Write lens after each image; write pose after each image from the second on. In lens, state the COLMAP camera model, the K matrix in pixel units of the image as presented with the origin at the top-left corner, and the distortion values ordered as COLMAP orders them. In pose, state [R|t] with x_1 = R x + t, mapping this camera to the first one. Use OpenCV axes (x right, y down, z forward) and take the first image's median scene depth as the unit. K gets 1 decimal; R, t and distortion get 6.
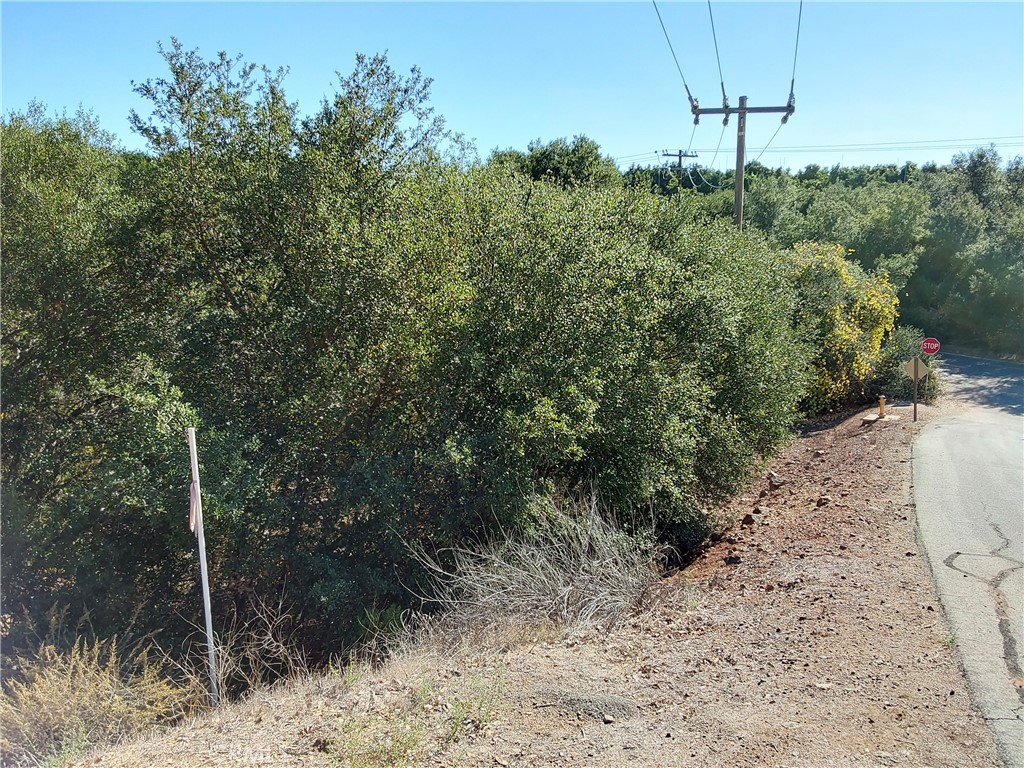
lens RADIAL K [[822.1, 0, 506.8], [0, 822.1, 374.6], [0, 0, 1]] dist [0.118636, -0.164821]
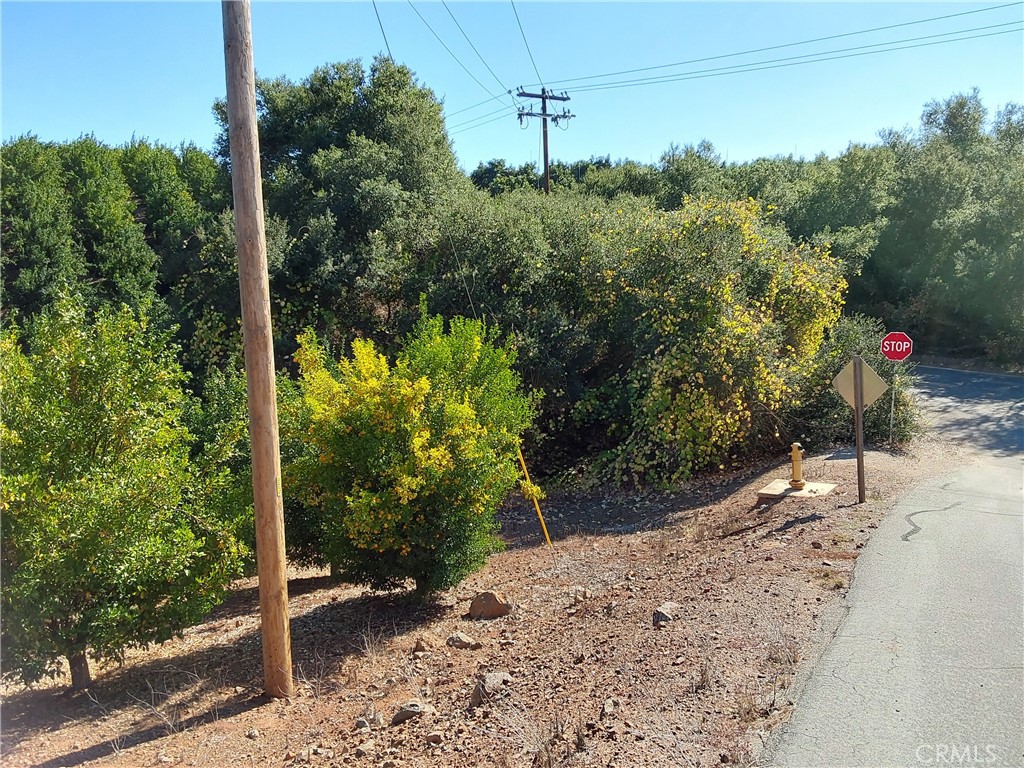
lens RADIAL K [[822.1, 0, 502.1], [0, 822.1, 387.7], [0, 0, 1]] dist [0.118636, -0.164821]
pose [[0.999650, -0.020632, 0.016570, 0.204955], [0.021055, 0.999445, -0.025800, 0.001626], [-0.016028, 0.026140, 0.999530, 0.393038]]
